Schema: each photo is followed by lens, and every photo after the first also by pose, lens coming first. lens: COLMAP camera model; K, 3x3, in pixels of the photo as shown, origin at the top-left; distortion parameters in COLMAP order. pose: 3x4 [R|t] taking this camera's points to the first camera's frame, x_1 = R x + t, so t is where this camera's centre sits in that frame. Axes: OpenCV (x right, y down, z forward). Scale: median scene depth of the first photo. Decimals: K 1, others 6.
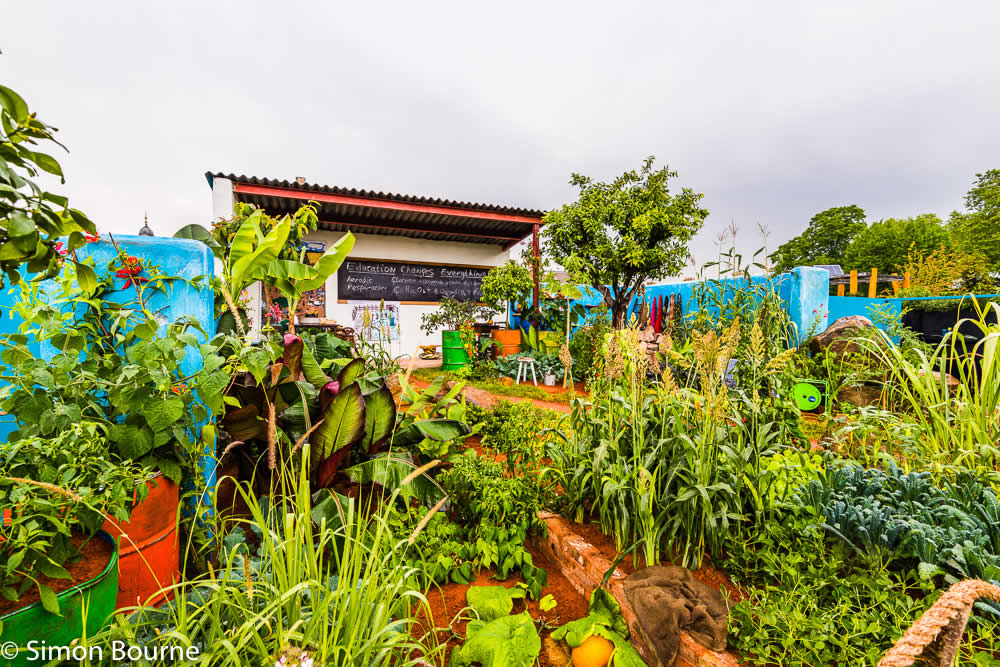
lens RADIAL K [[457.5, 0, 503.6], [0, 457.5, 330.9], [0, 0, 1]] dist [0.033009, -0.019883]
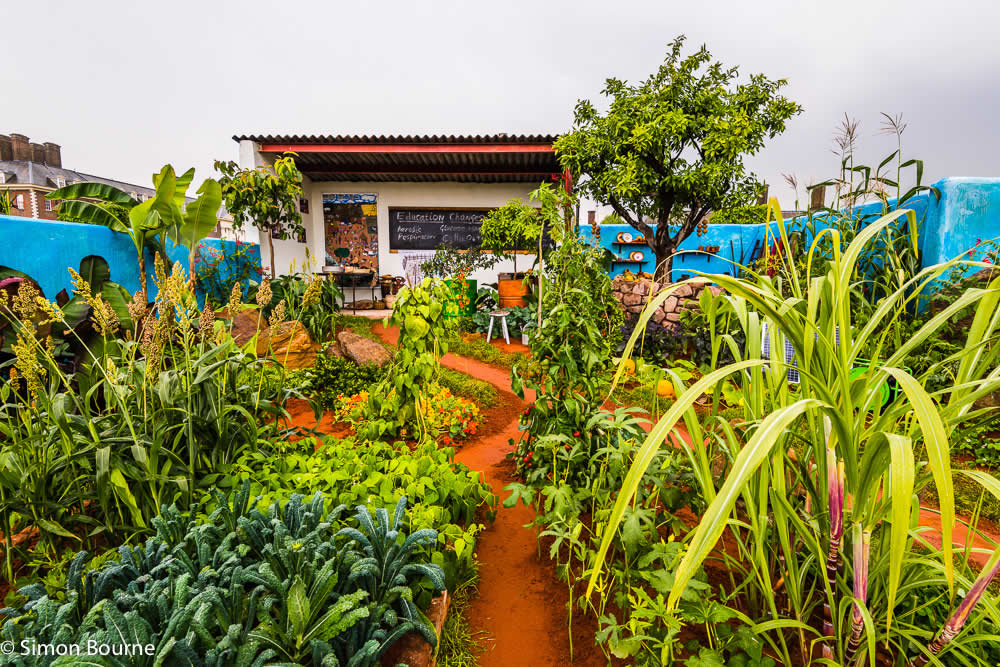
lens RADIAL K [[457.5, 0, 503.6], [0, 457.5, 330.9], [0, 0, 1]] dist [0.033009, -0.019883]
pose [[0.902334, 0.054916, -0.427525, 0.362761], [-0.009023, 0.994040, 0.108643, 0.000337], [0.430943, -0.094175, 0.897452, 0.174823]]
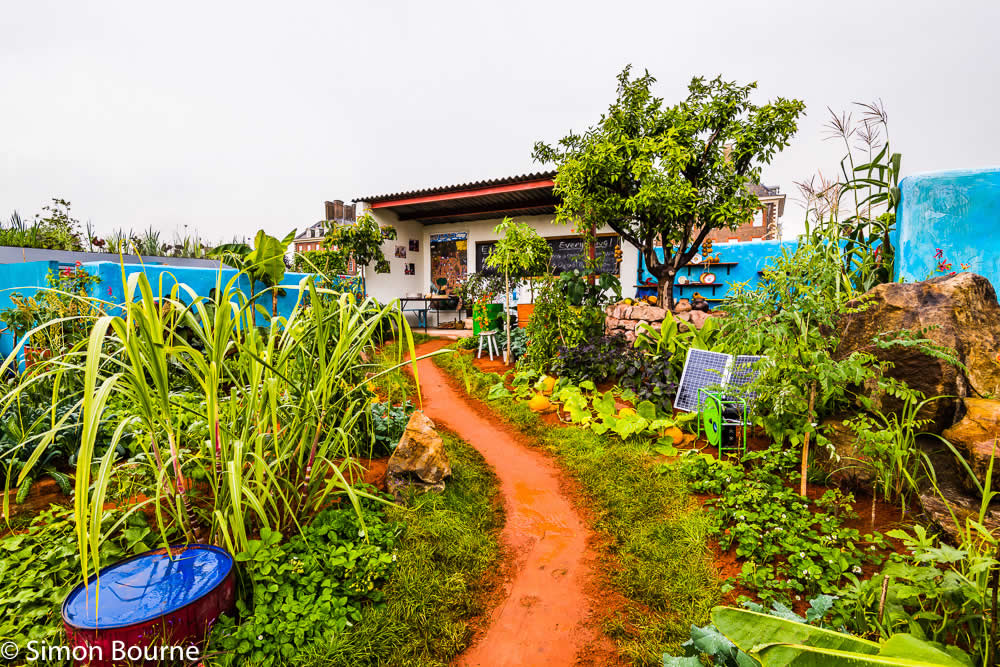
lens RADIAL K [[472.6, 0, 500.0], [0, 472.6, 333.5], [0, 0, 1]] dist [0.026473, -0.022542]
pose [[0.600068, 0.054619, -0.798082, 0.740115], [-0.010608, 0.998122, 0.060333, 0.001278], [0.799879, -0.027738, 0.599521, 0.337166]]
